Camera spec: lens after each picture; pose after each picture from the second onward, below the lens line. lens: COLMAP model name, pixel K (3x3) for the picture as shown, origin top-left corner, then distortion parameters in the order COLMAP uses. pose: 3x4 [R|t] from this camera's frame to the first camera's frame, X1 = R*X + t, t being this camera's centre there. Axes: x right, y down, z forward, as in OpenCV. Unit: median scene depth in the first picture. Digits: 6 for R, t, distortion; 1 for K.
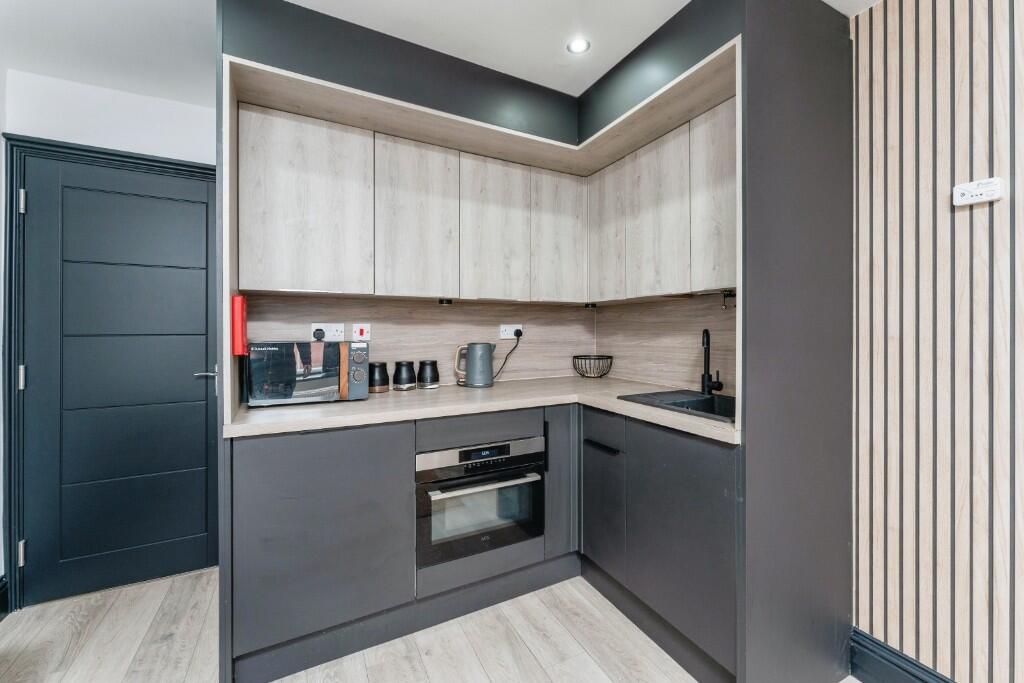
lens RADIAL K [[424.8, 0, 526.0], [0, 424.8, 330.5], [0, 0, 1]] dist [-0.001851, 0.000530]
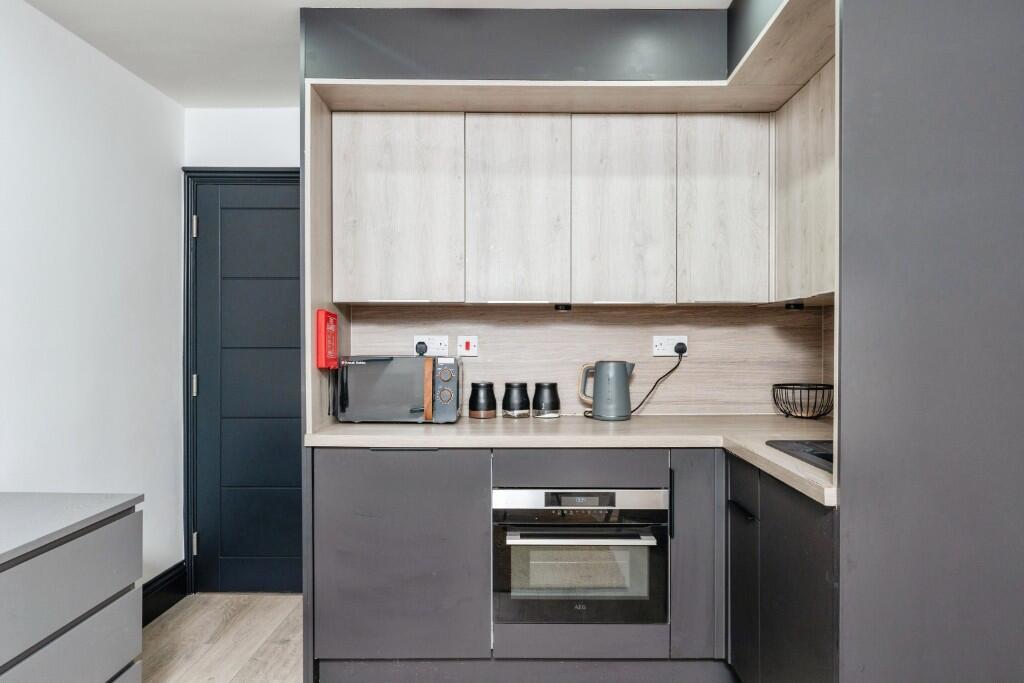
lens RADIAL K [[690.4, 0, 517.3], [0, 690.4, 349.3], [0, 0, 1]] dist [-0.003918, 0.001489]
pose [[0.879382, 0.006876, -0.476068, 0.390468], [-0.002716, 0.999952, 0.009425, -0.002648], [0.476110, -0.006995, 0.879358, -0.175000]]
